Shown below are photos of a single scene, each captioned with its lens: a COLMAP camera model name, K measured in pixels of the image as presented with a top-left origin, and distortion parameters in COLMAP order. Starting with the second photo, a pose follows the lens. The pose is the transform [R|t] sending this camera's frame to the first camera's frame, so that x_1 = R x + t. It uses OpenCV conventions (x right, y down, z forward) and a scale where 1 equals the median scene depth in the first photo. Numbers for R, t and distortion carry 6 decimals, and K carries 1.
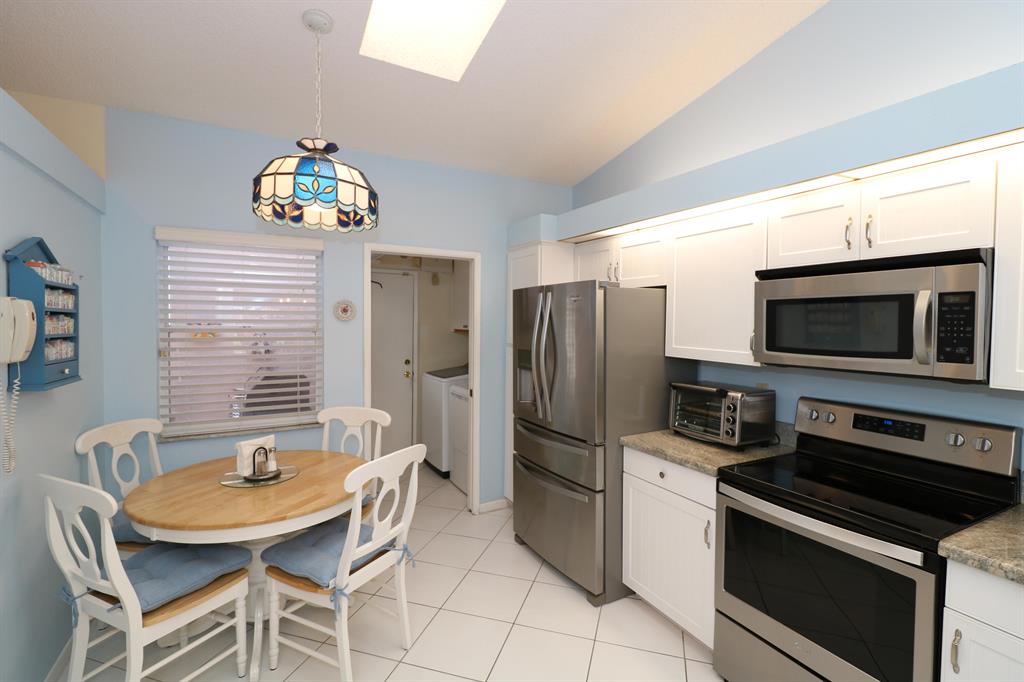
lens RADIAL K [[467.9, 0, 511.8], [0, 467.9, 332.7], [0, 0, 1]] dist [-0.001511, -0.000770]
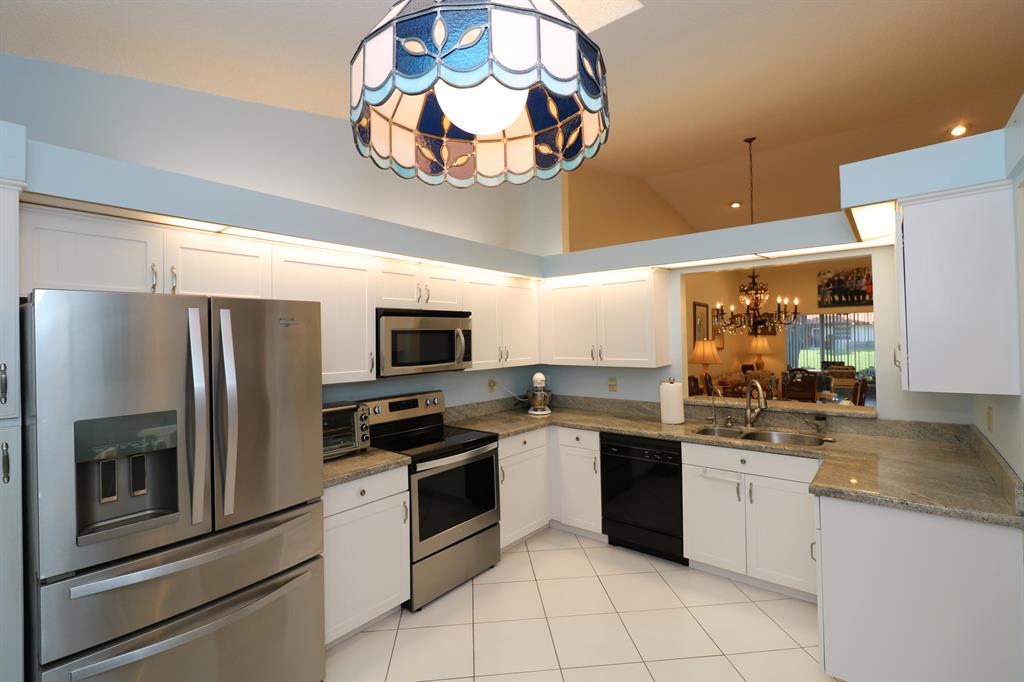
lens RADIAL K [[467.9, 0, 511.8], [0, 467.9, 332.7], [0, 0, 1]] dist [-0.001511, -0.000770]
pose [[-0.390121, 0.004571, 0.920752, -0.909661], [0.035993, 0.999299, 0.010290, -0.067072], [-0.920060, 0.037155, -0.390013, 1.252764]]
